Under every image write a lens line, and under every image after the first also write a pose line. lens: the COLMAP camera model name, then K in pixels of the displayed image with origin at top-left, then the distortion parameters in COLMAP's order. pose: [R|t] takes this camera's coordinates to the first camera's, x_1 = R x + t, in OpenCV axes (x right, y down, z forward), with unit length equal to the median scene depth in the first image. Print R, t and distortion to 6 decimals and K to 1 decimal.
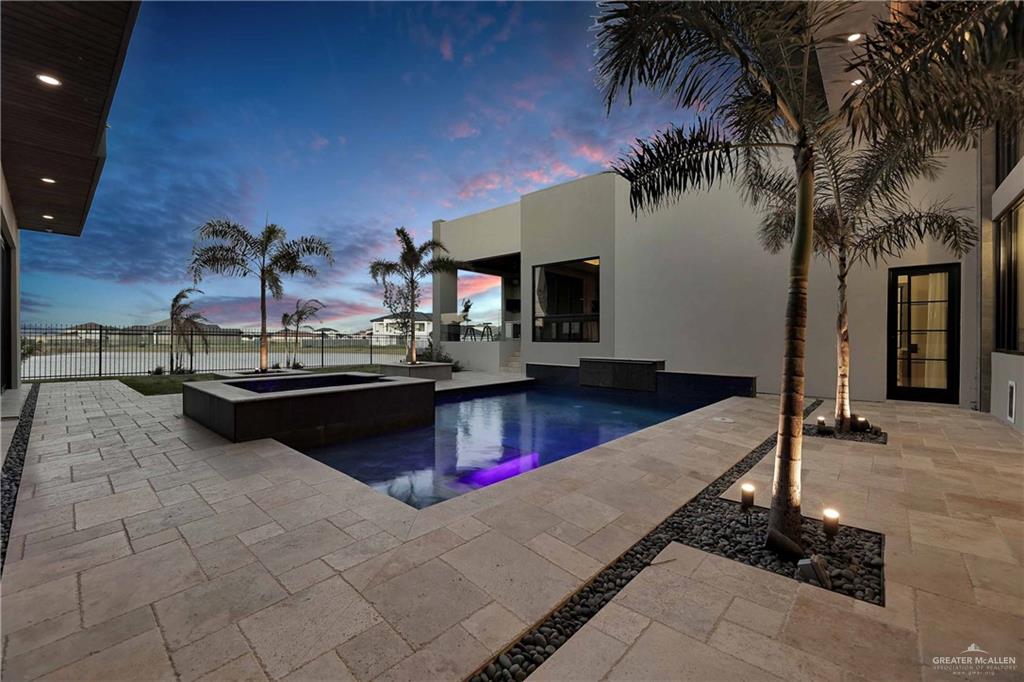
lens RADIAL K [[458.2, 0, 512.0], [0, 458.2, 341.0], [0, 0, 1]] dist [-0.000369, -0.000032]
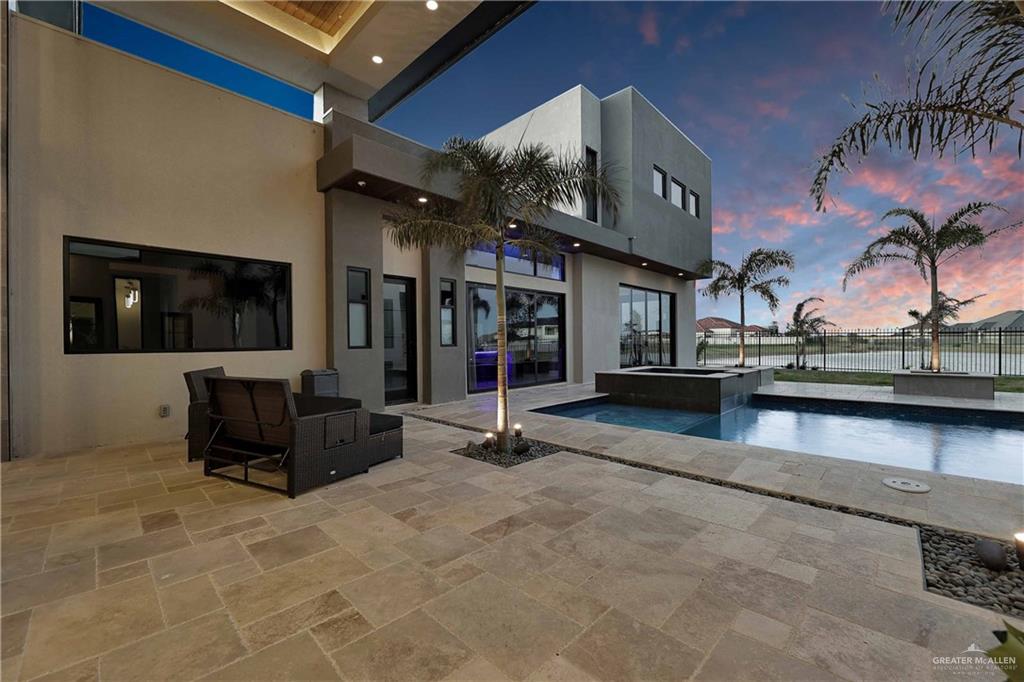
lens RADIAL K [[417.1, 0, 504.6], [0, 417.1, 342.6], [0, 0, 1]] dist [-0.000475, -0.000032]
pose [[-0.091705, 0.004633, -0.995775, 0.998330], [0.004113, 0.999982, 0.004274, -0.023572], [0.995778, -0.003703, -0.091722, 0.481209]]
